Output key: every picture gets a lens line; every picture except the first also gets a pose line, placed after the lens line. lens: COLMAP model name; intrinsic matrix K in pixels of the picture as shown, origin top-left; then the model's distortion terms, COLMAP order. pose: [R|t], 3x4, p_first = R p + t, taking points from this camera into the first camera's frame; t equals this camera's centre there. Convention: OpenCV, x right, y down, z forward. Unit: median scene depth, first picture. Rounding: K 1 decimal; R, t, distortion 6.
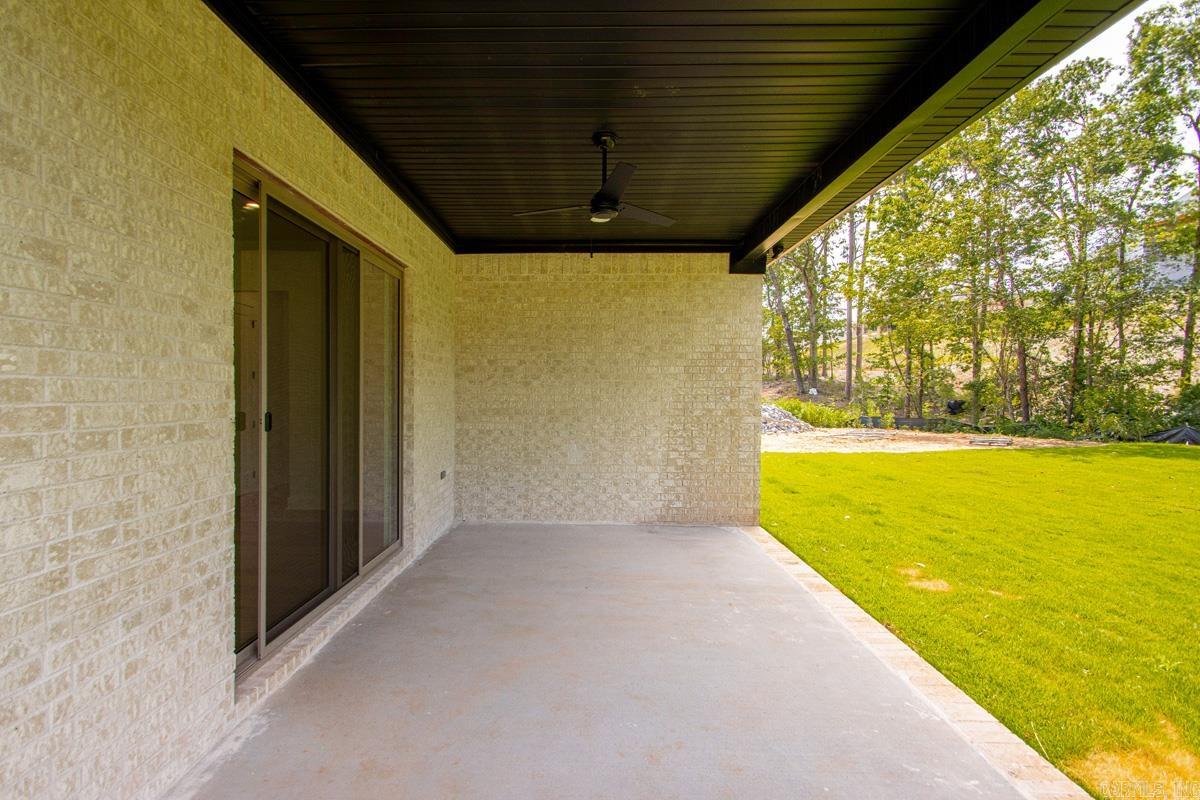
lens RADIAL K [[573.1, 0, 602.2], [0, 573.1, 412.1], [0, 0, 1]] dist [0.020001, -0.019811]
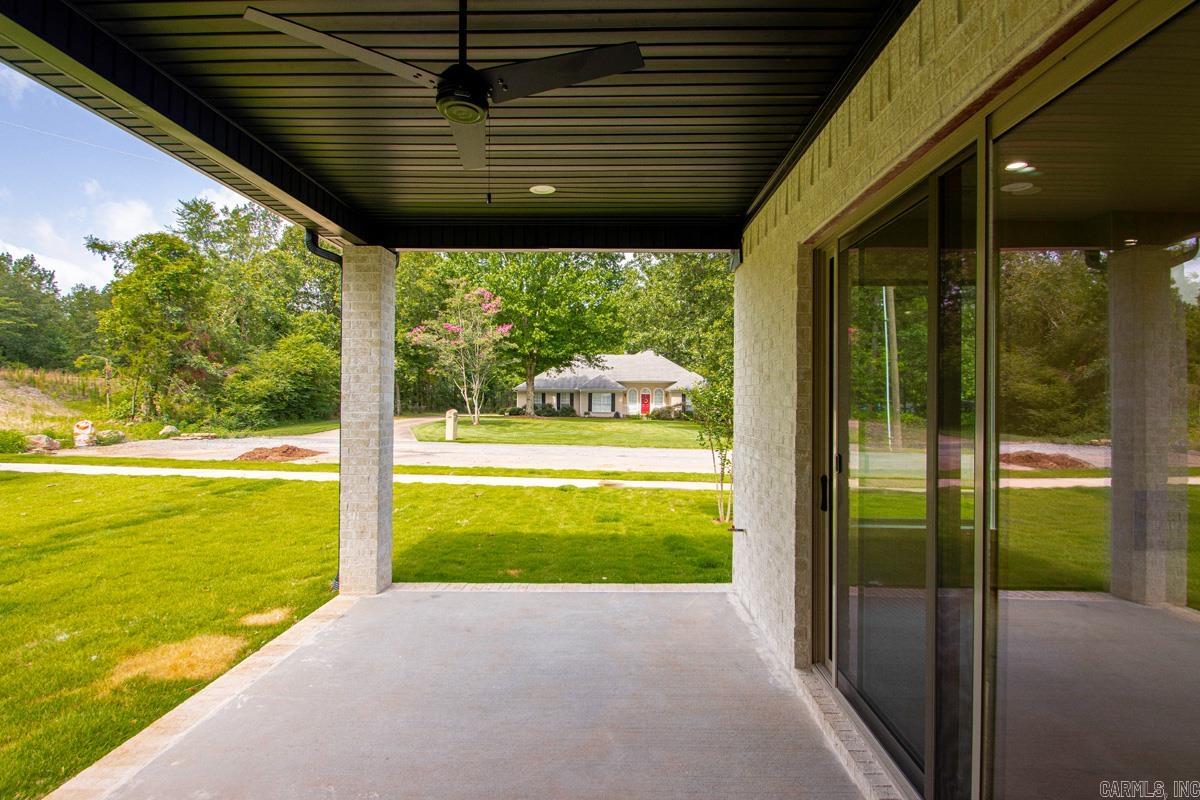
lens RADIAL K [[573.1, 0, 602.2], [0, 573.1, 412.1], [0, 0, 1]] dist [0.020001, -0.019811]
pose [[-0.999886, -0.006507, 0.013658, -0.082731], [-0.005882, 0.998955, 0.045329, -0.049316], [-0.013938, 0.045243, -0.998879, 1.094818]]
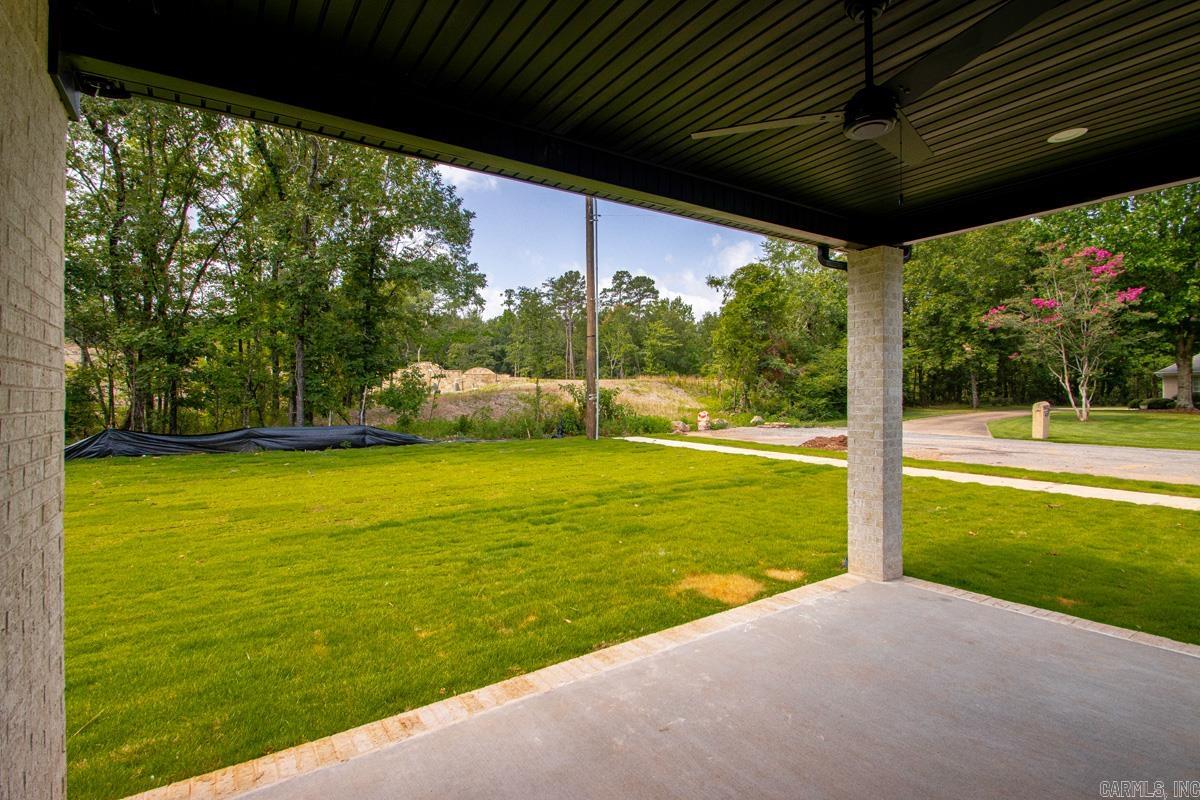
lens RADIAL K [[573.1, 0, 602.2], [0, 573.1, 412.1], [0, 0, 1]] dist [0.020001, -0.019811]
pose [[-0.574938, -0.016341, 0.818034, -0.217148], [0.033955, 0.998463, 0.043810, -0.052578], [-0.817492, 0.052965, -0.573499, 1.108200]]
